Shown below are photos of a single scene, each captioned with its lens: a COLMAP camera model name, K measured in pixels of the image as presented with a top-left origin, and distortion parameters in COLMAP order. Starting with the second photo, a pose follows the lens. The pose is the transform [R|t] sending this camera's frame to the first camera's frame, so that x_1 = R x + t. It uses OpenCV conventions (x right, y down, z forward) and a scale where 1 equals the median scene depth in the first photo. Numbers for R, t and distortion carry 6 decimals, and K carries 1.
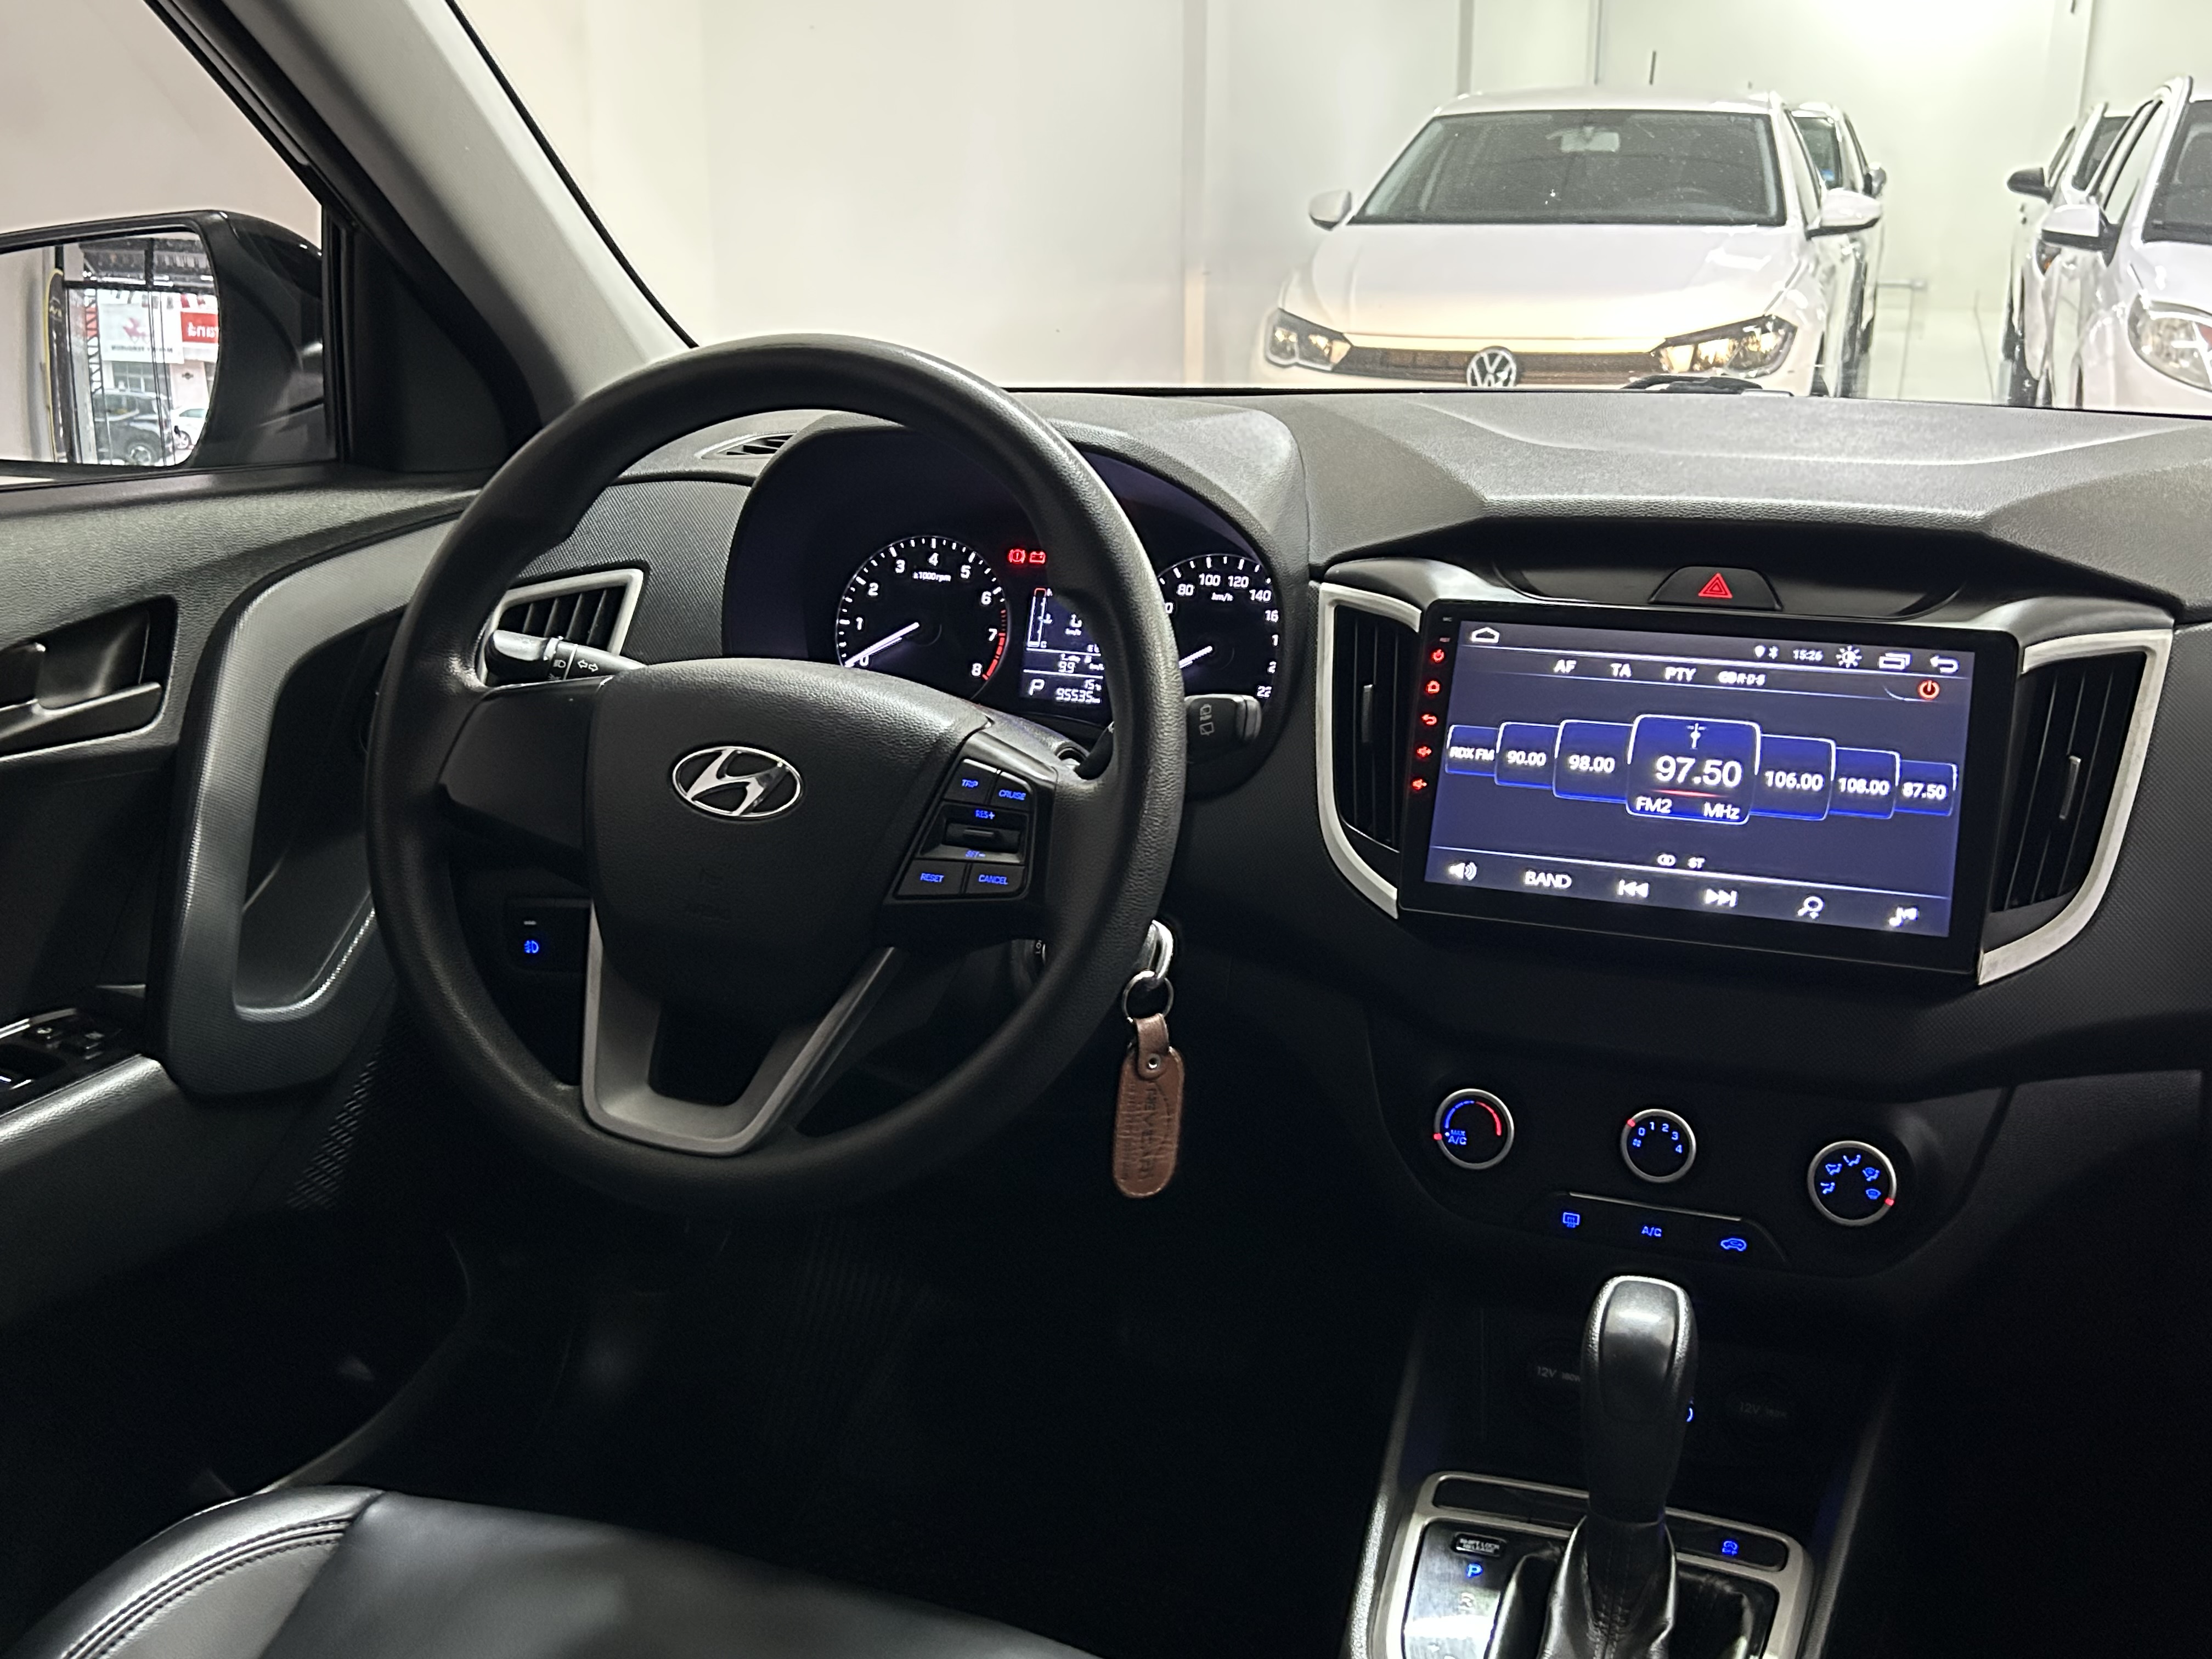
lens RADIAL K [[2220.3, 0, 1094.9], [0, 2220.3, 817.8], [0, 0, 1]] dist [0.037715, 0.000000]
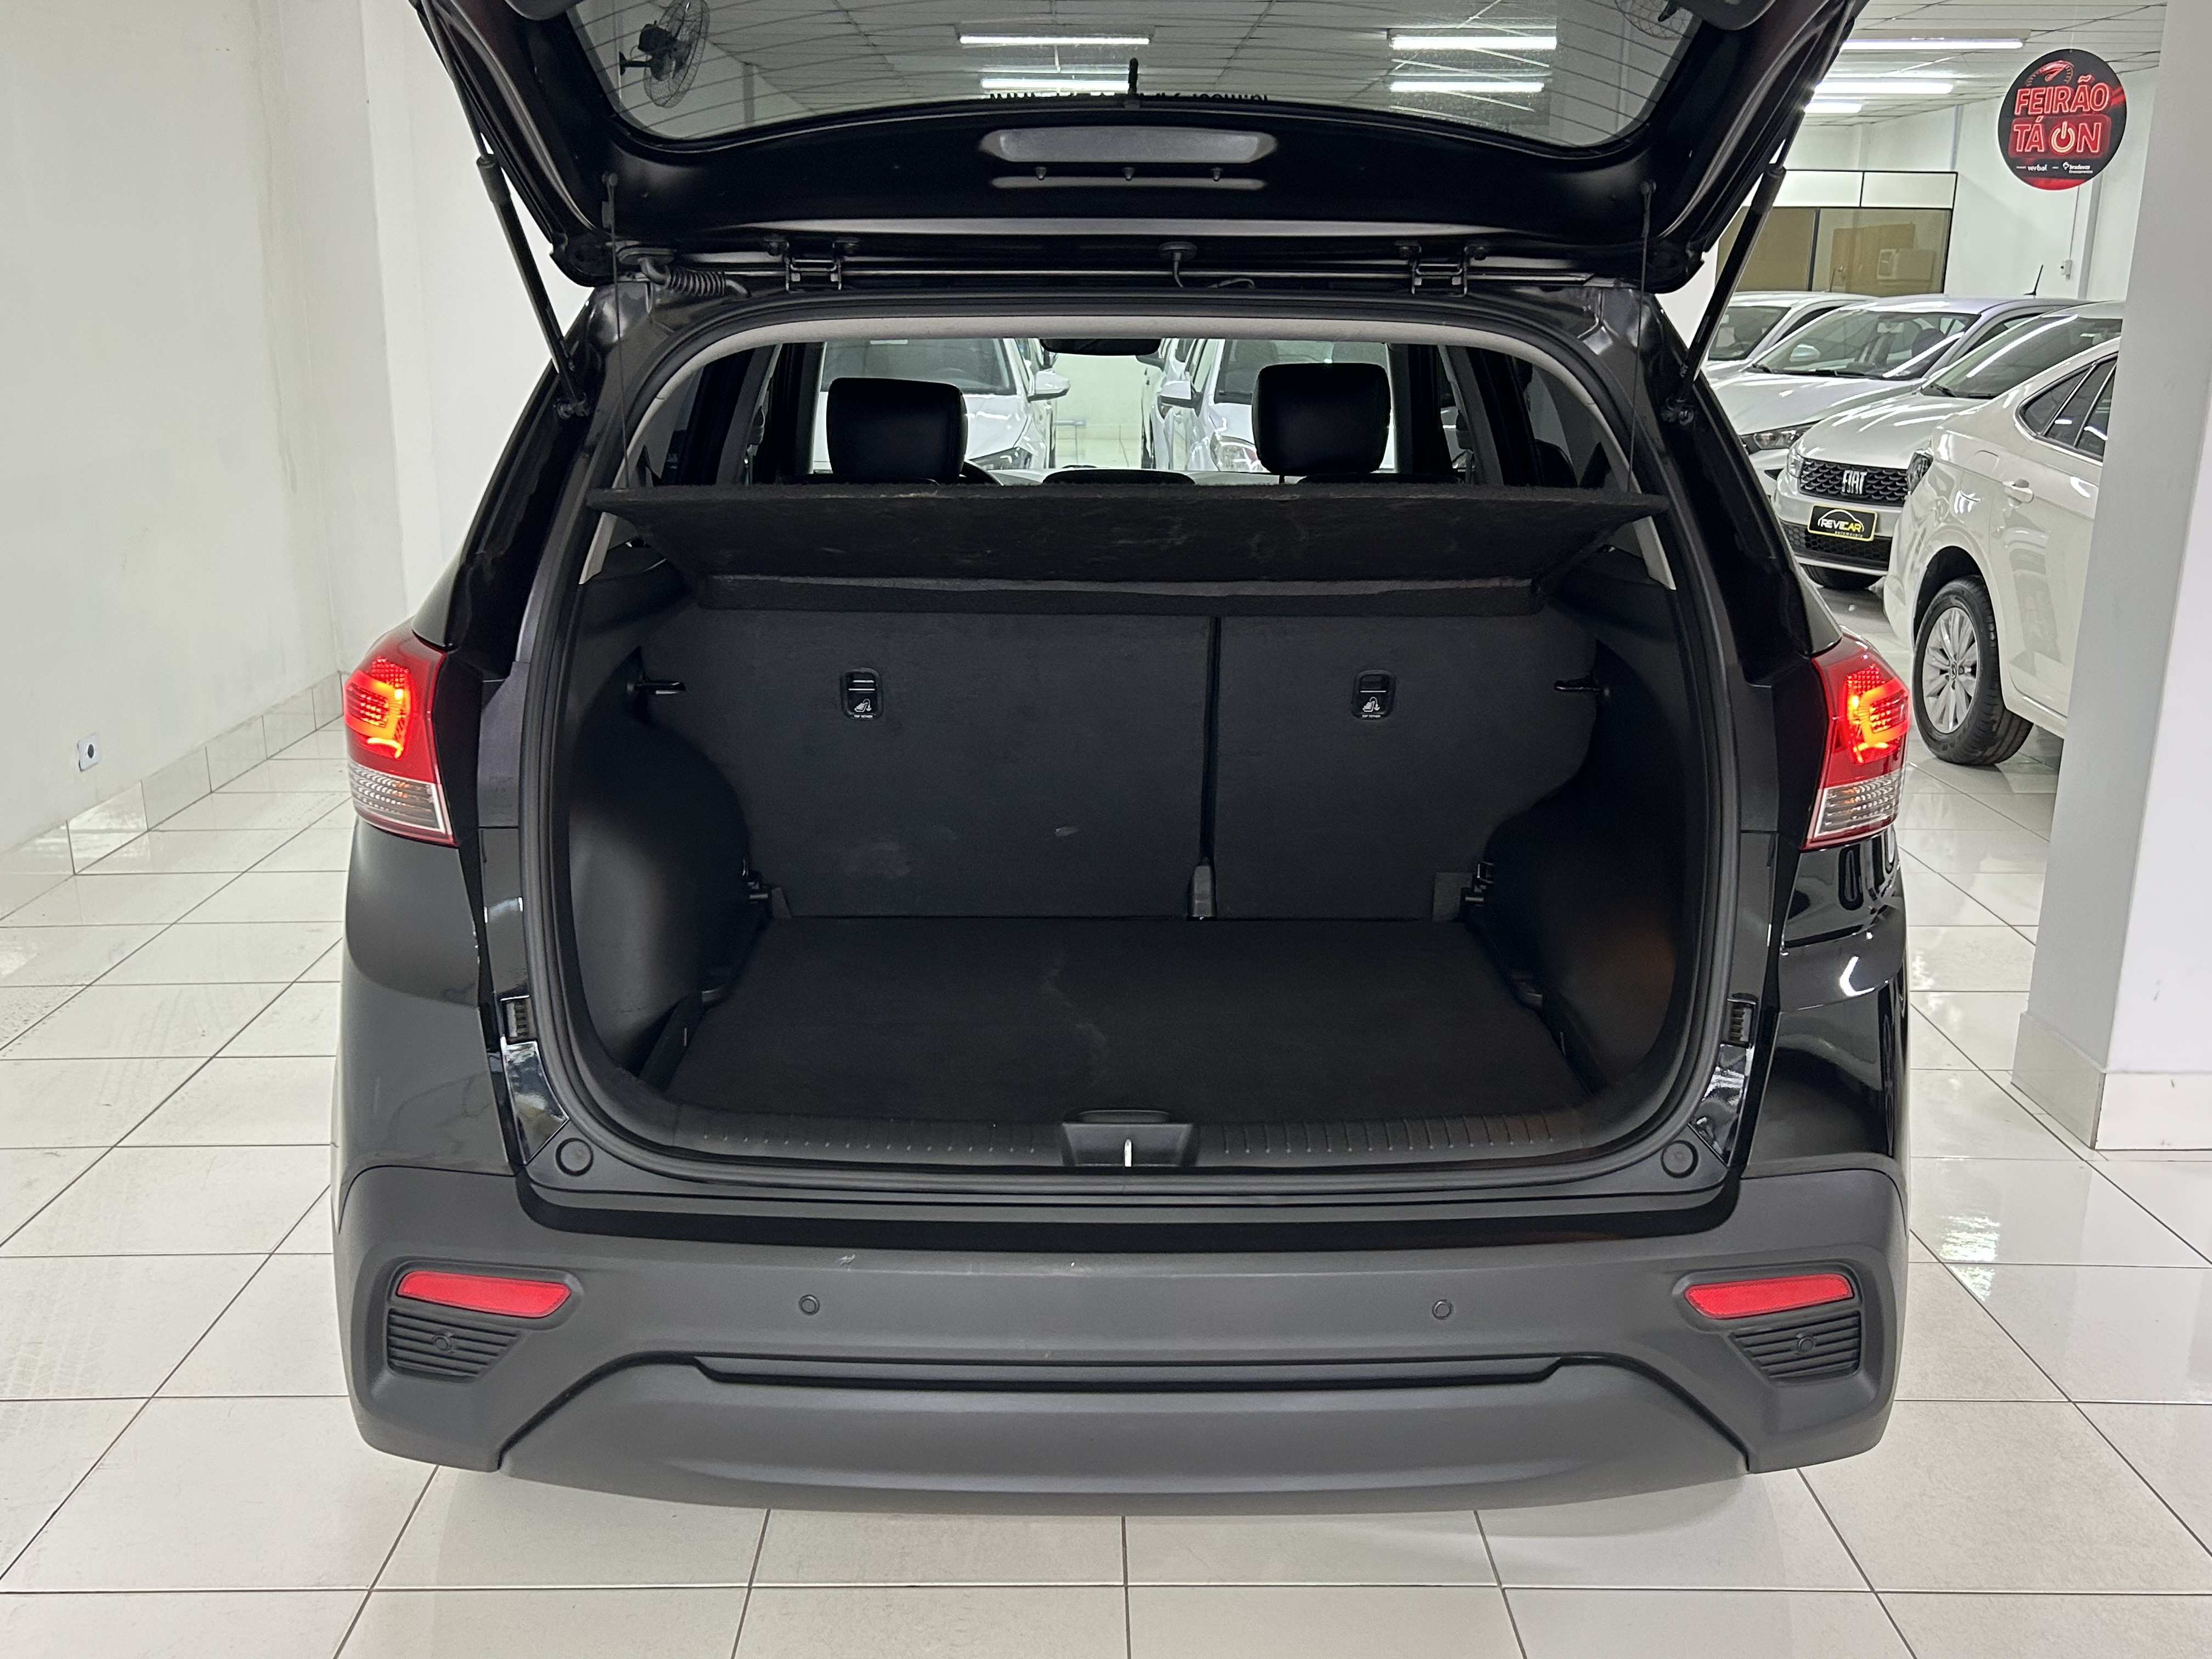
lens RADIAL K [[2119.7, 0, 1096.5], [0, 2119.7, 838.8], [0, 0, 1]] dist [0.053290, 0.000000]
pose [[0.935961, -0.085638, 0.341531, -1.355120], [0.099922, 0.994696, -0.024416, 0.714213], [-0.337628, 0.056979, 0.939553, -3.215932]]
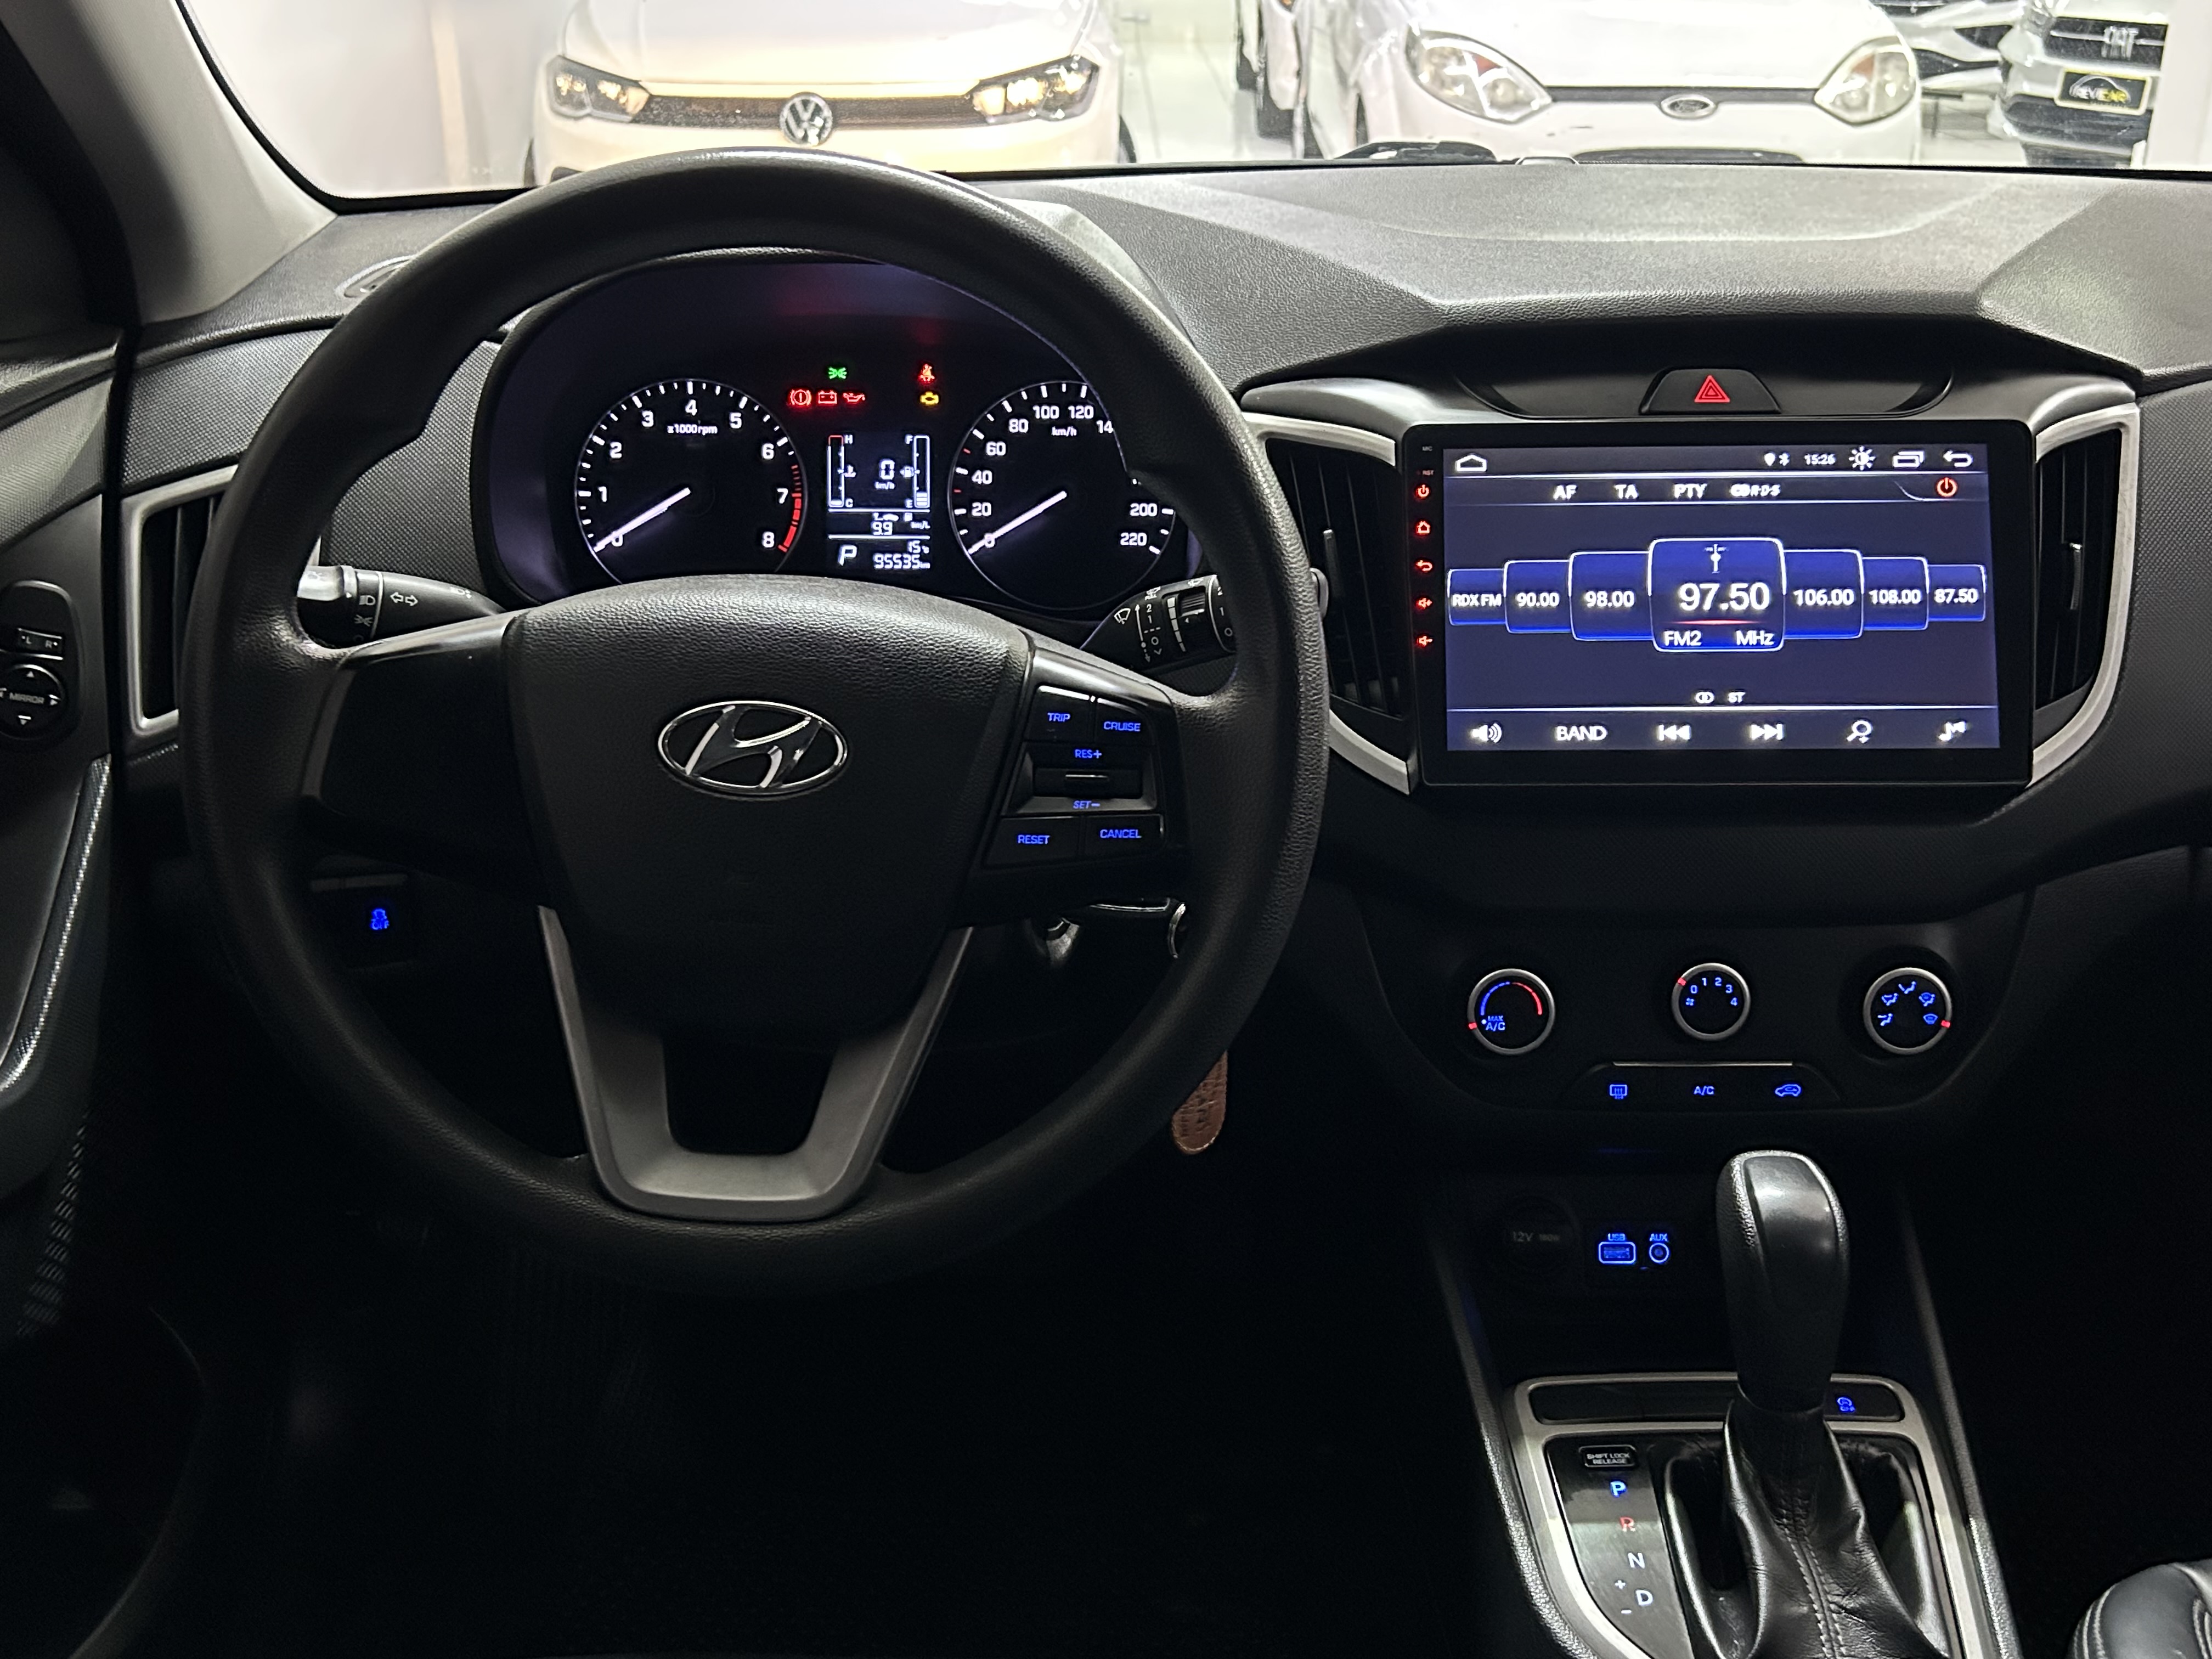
lens RADIAL K [[2220.3, 0, 1113.0], [0, 2220.3, 831.4], [0, 0, 1]] dist [0.037715, 0.000000]
pose [[0.938187, -0.135455, 0.318523, -0.265873], [0.098366, 0.986643, 0.129849, -0.068086], [-0.331857, -0.090491, 0.938979, 0.207730]]
